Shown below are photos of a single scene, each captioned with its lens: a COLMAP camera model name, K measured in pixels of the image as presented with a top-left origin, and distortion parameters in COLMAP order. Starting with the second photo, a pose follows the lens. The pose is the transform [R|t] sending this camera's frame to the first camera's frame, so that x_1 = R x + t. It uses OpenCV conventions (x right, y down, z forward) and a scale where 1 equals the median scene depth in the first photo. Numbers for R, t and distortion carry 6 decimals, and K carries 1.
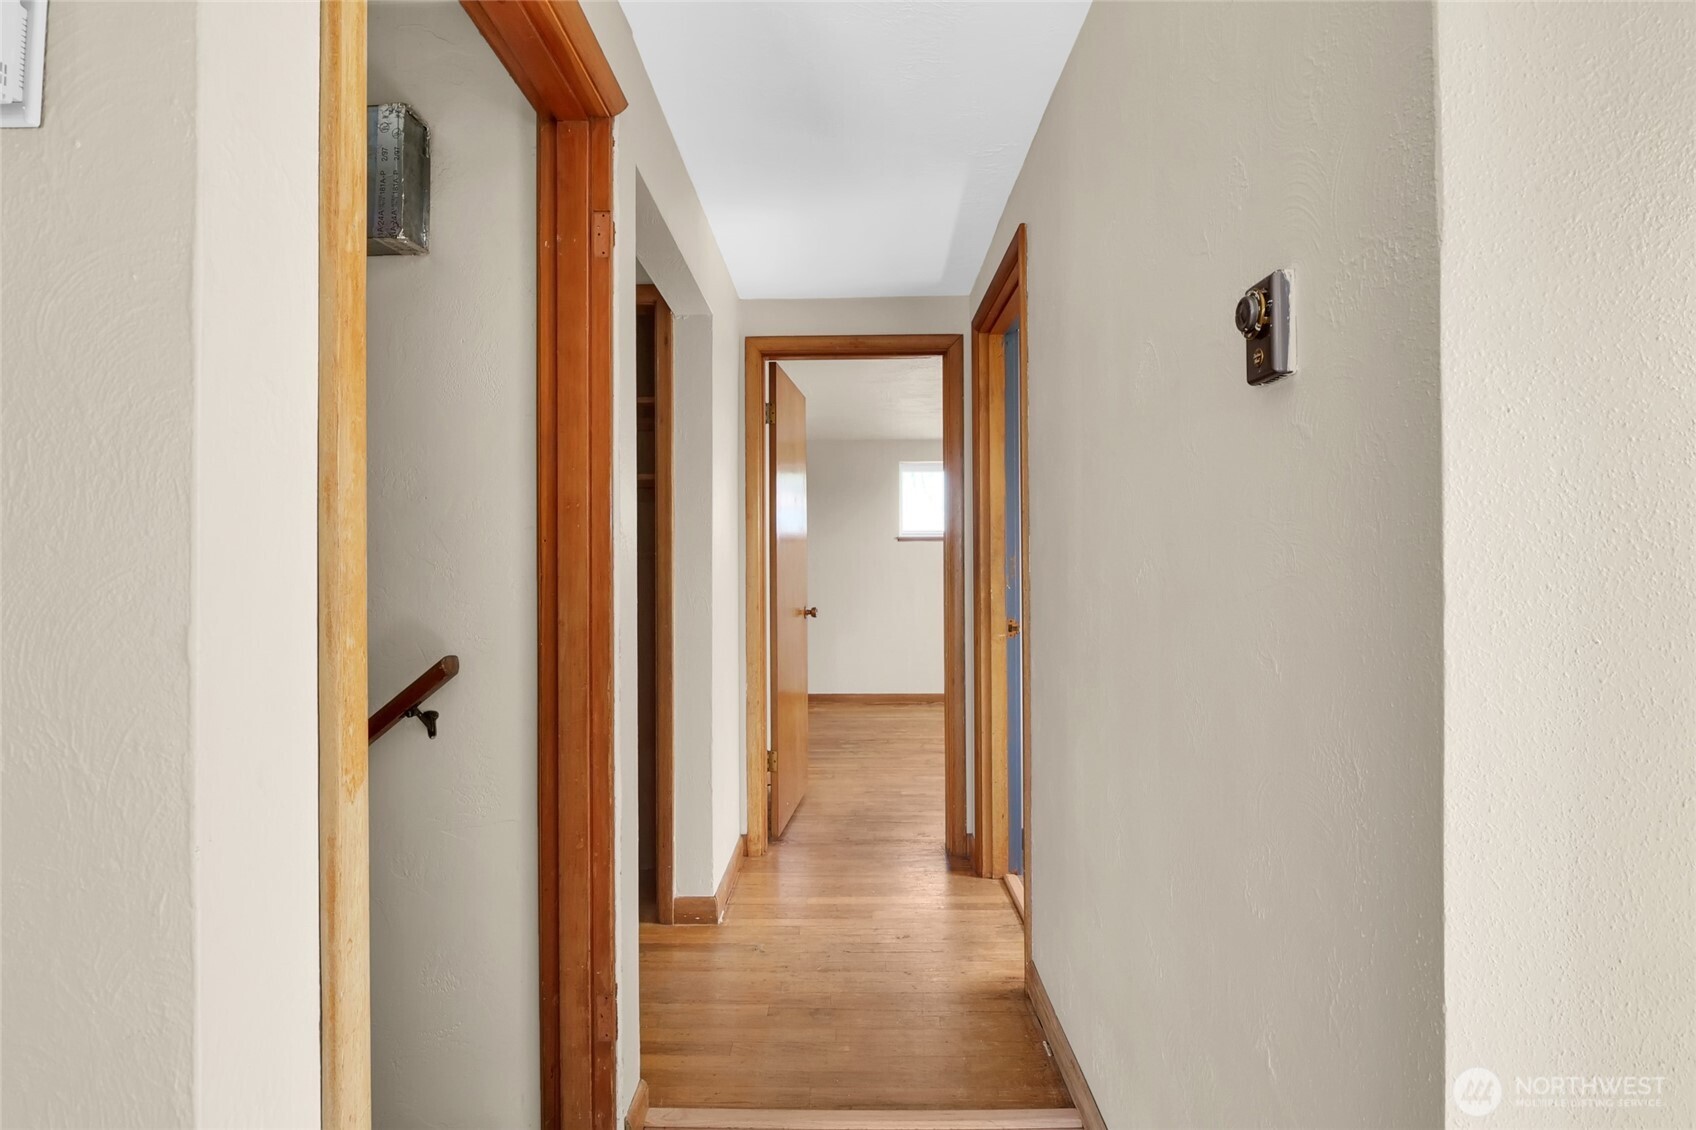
lens RADIAL K [[790.2, 0, 845.4], [0, 790.2, 562.8], [0, 0, 1]] dist [-0.014256, -0.000590]
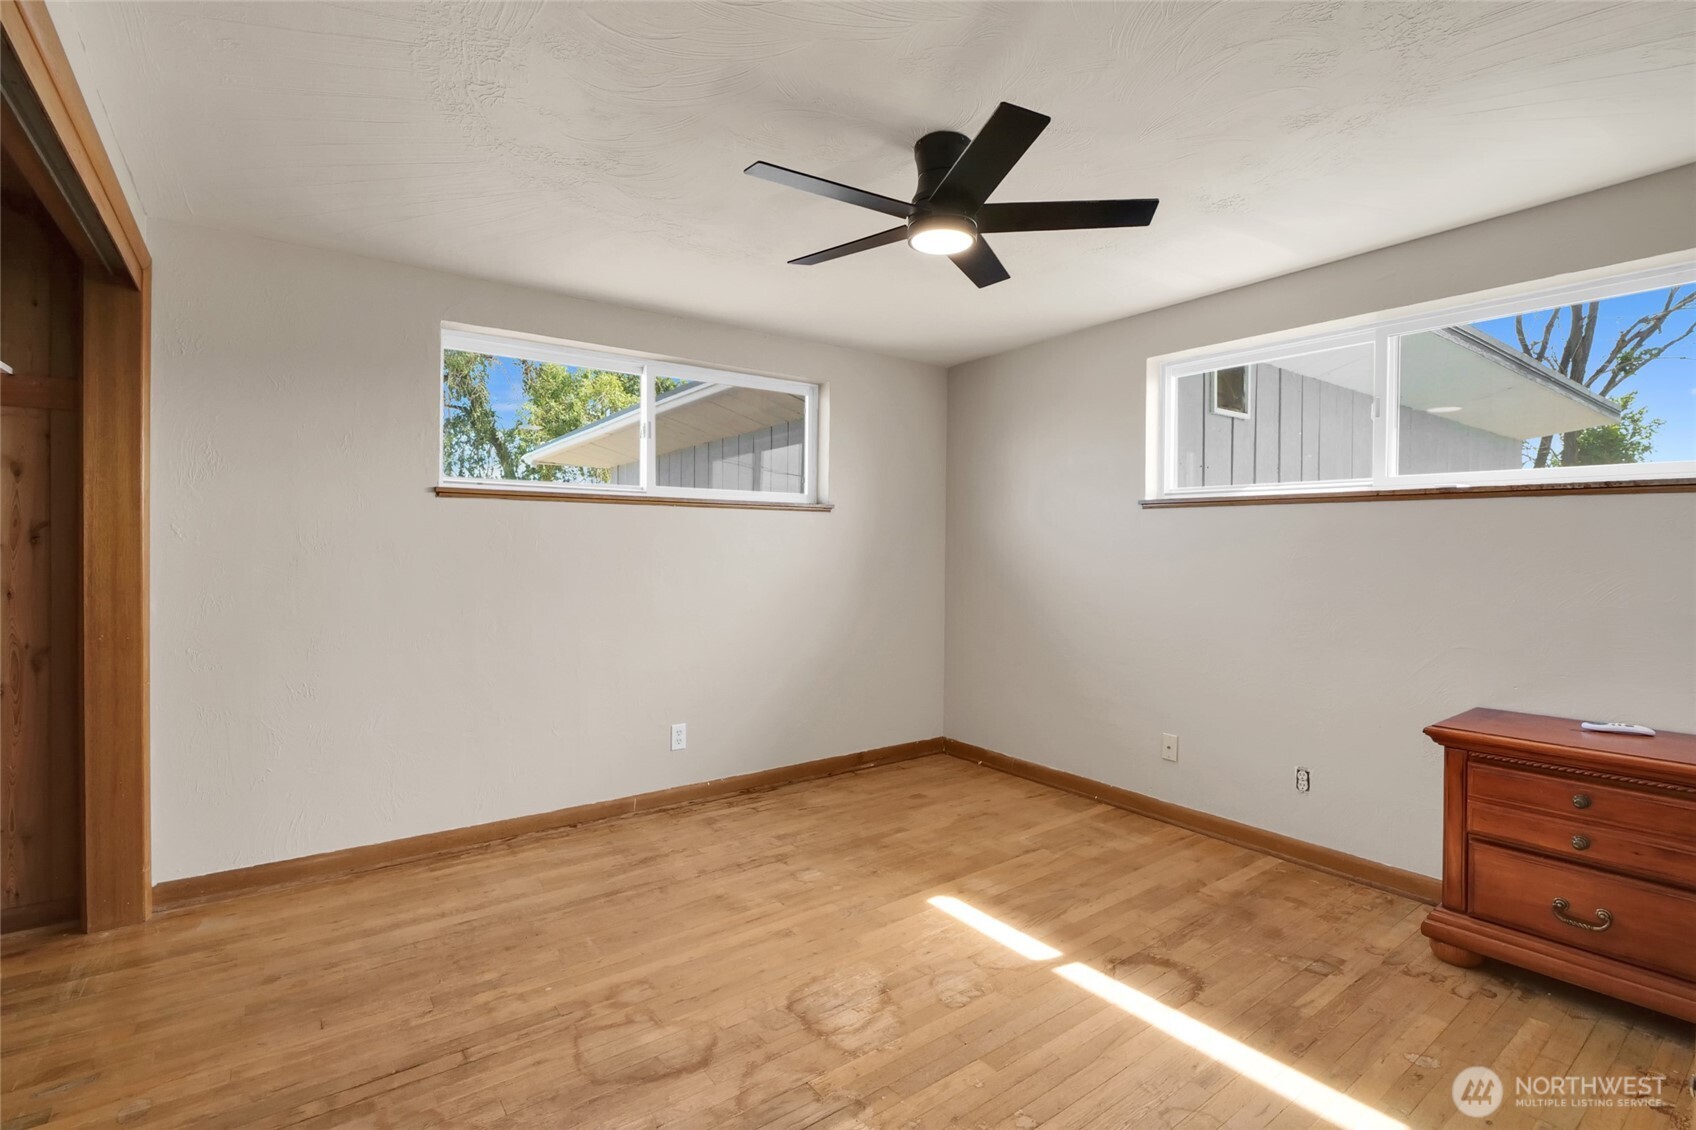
lens RADIAL K [[790.2, 0, 844.8], [0, 790.2, 552.1], [0, 0, 1]] dist [-0.014256, -0.000590]
pose [[0.796210, 0.004752, 0.605001, -0.036226], [-0.012347, 0.999889, 0.008396, -0.004216], [-0.604894, -0.014155, 0.796180, 0.947047]]
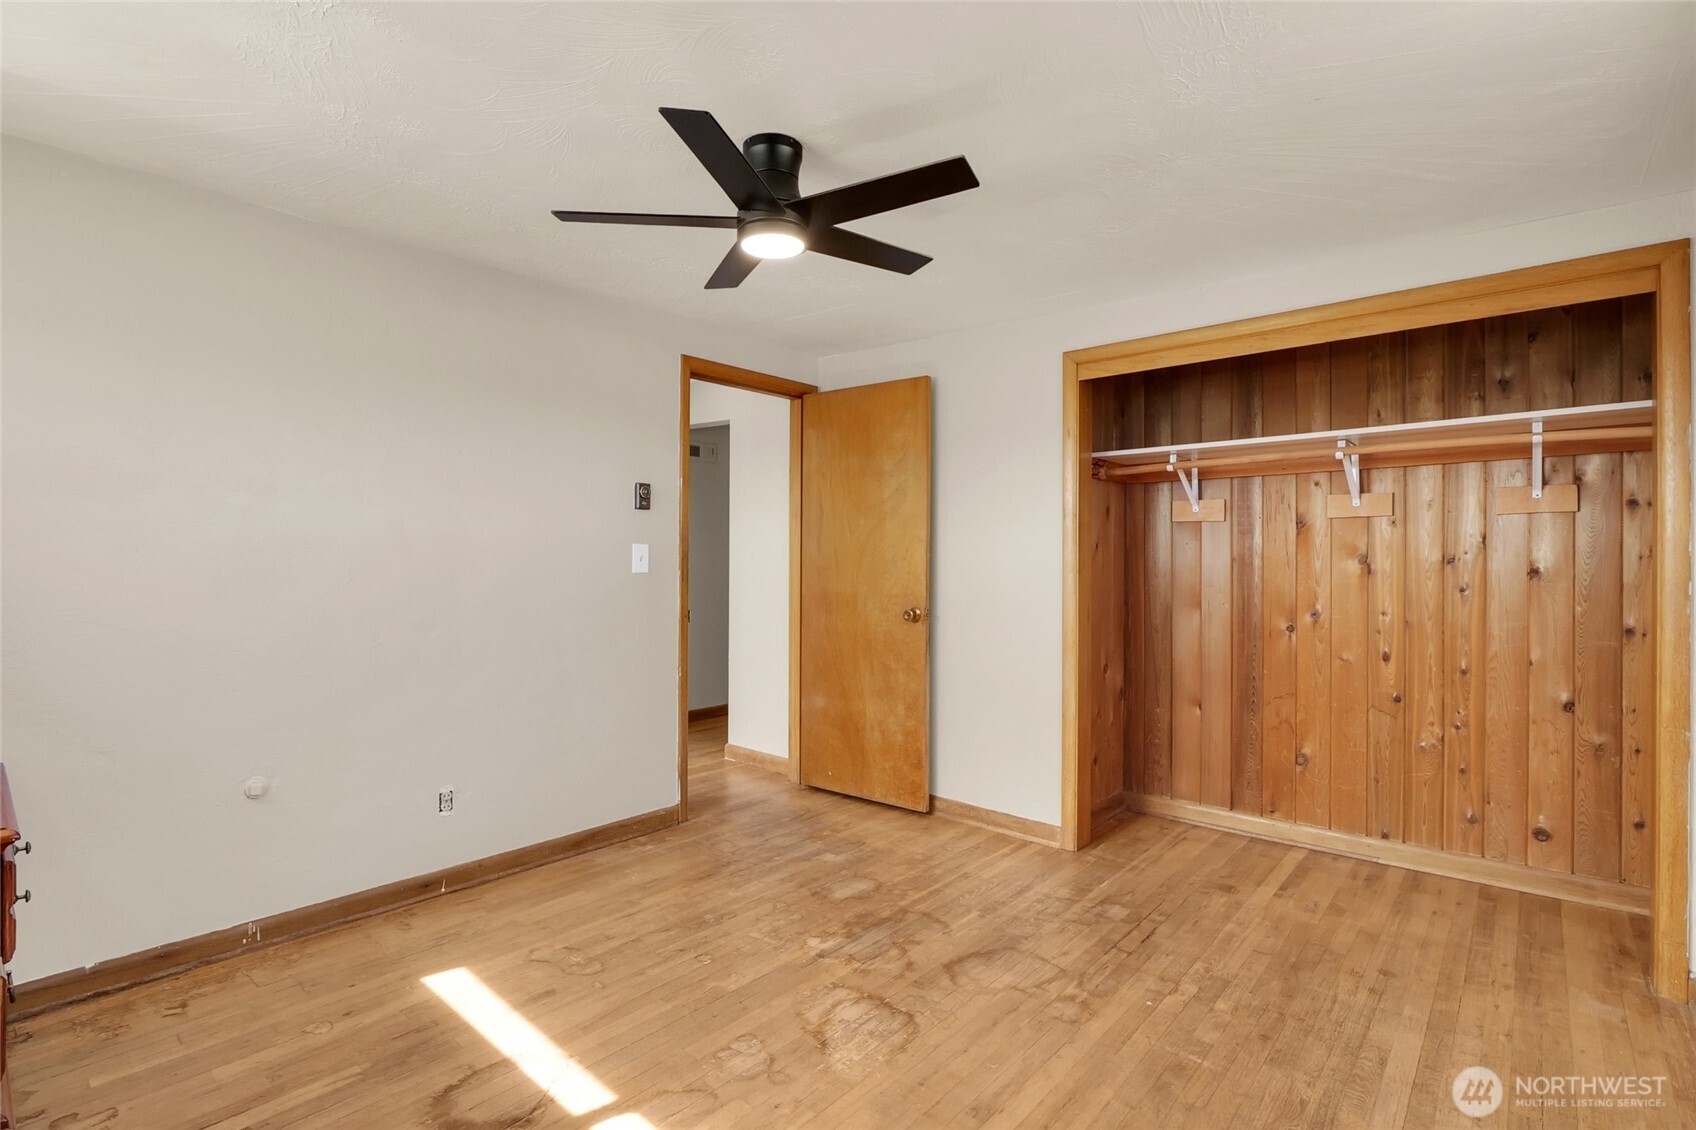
lens RADIAL K [[790.2, 0, 848.8], [0, 790.2, 558.9], [0, 0, 1]] dist [-0.014256, -0.000590]
pose [[-0.645918, 0.003190, -0.763400, 0.770191], [-0.002532, 0.999977, 0.006321, -0.009055], [0.763402, 0.006016, -0.645895, 1.780313]]
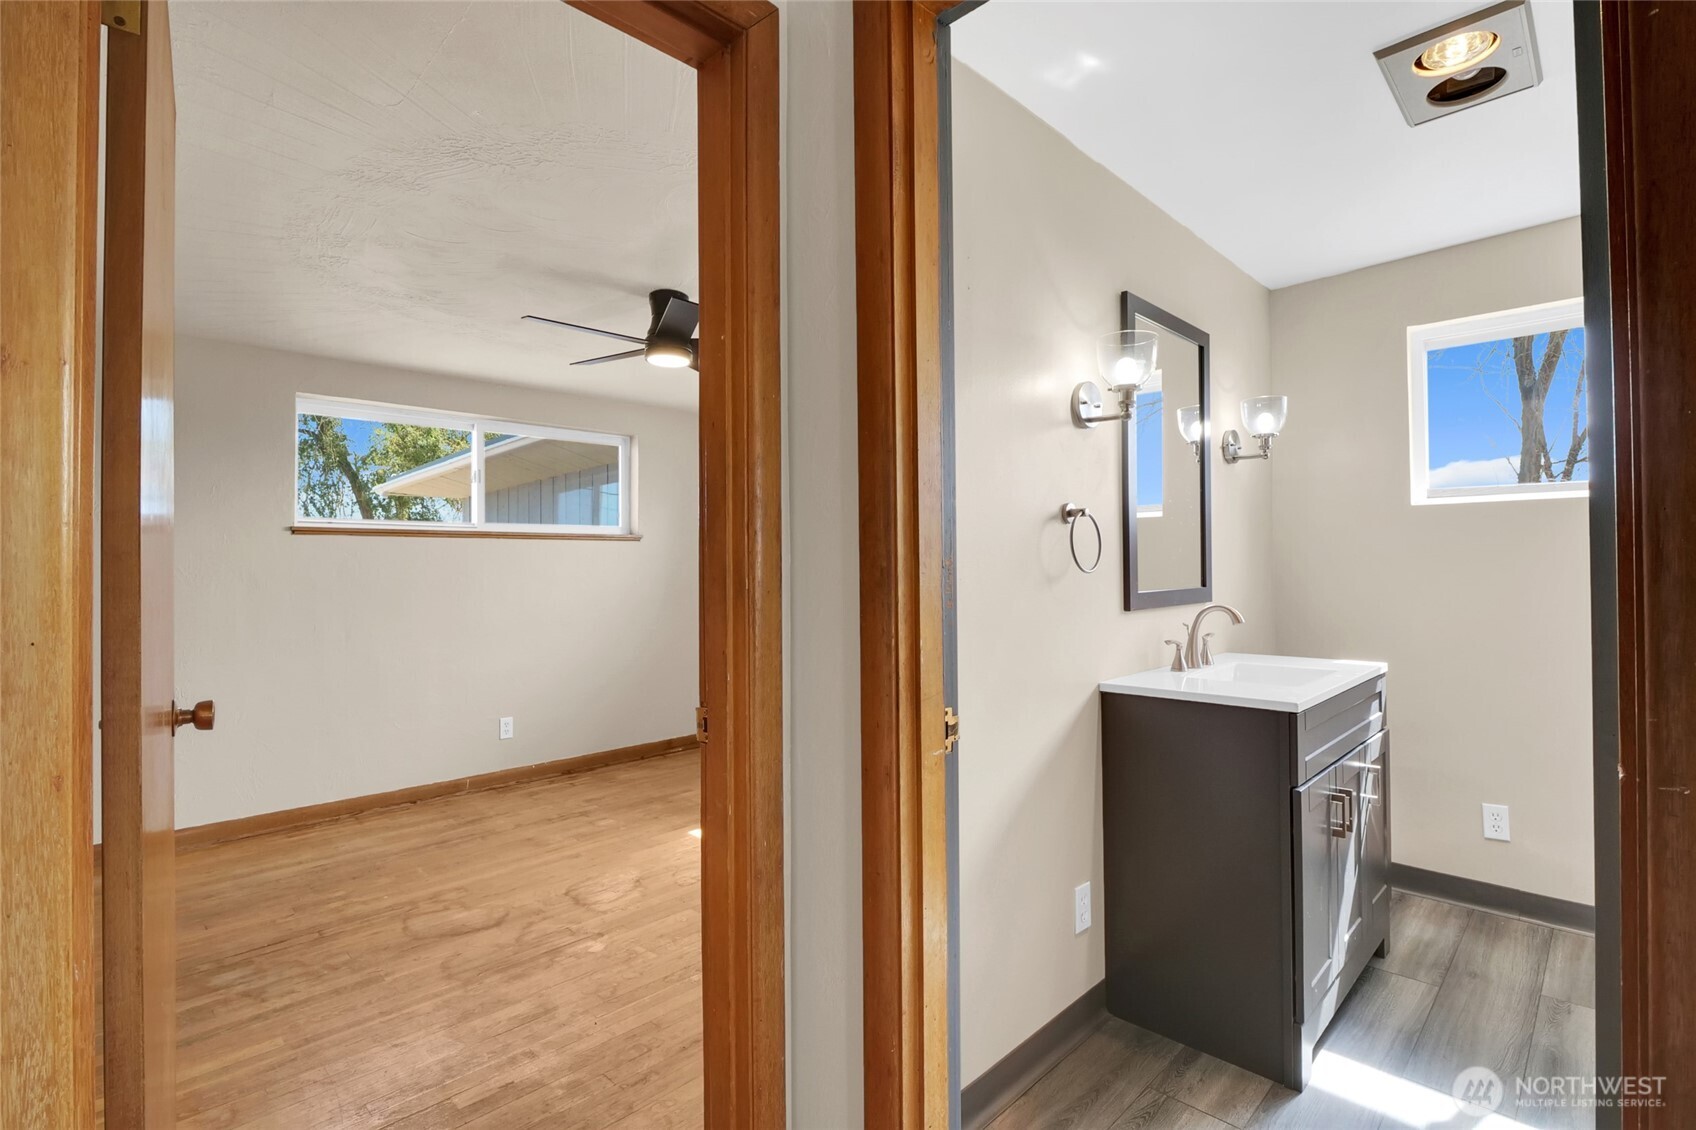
lens RADIAL K [[790.2, 0, 844.6], [0, 790.2, 556.2], [0, 0, 1]] dist [-0.014256, -0.000590]
pose [[0.699124, 0.008982, 0.714944, -0.105615], [0.004008, 0.999856, -0.016481, -0.001908], [-0.714990, 0.014387, 0.698987, 0.636080]]
